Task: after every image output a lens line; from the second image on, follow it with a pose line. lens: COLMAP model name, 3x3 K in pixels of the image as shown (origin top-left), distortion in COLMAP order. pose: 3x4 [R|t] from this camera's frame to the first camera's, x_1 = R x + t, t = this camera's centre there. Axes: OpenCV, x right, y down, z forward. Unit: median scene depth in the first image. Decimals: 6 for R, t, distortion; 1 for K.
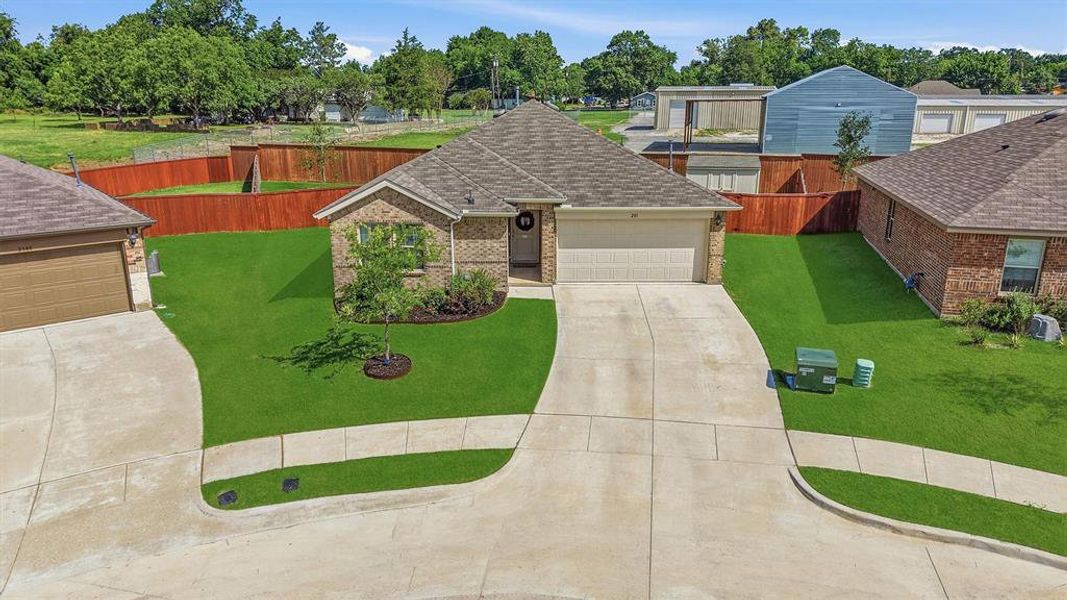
lens RADIAL K [[712.7, 0, 533.5], [0, 712.7, 300.0], [0, 0, 1]] dist [0.040667, -0.053925]
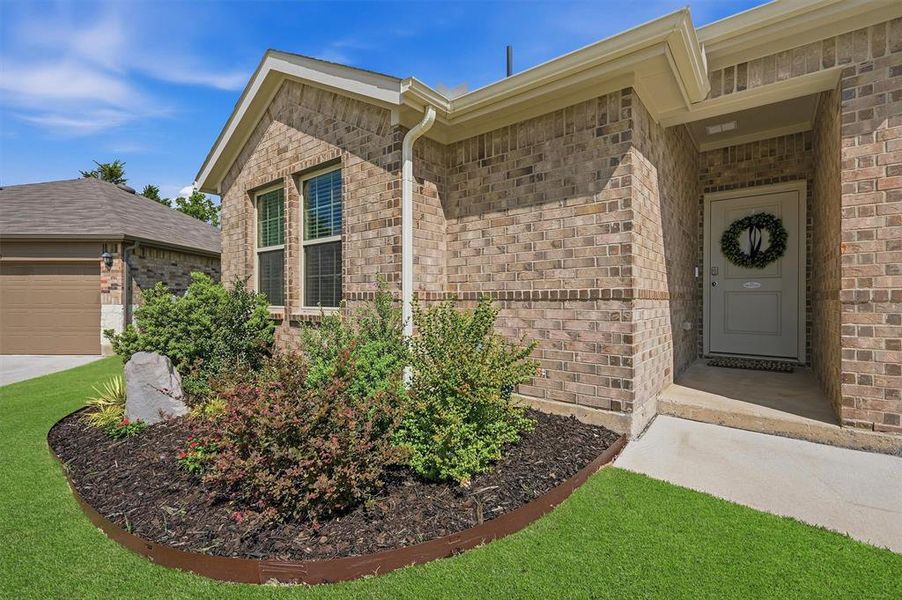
lens RADIAL K [[395.5, 0, 451.0], [0, 395.5, 300.0], [0, 0, 1]] dist [-0.000844, -0.000272]
pose [[0.768340, -0.000370, -0.640041, -0.001702], [-0.173429, 0.962468, -0.208751, -0.016811], [0.616097, 0.271393, 0.739439, 0.885893]]
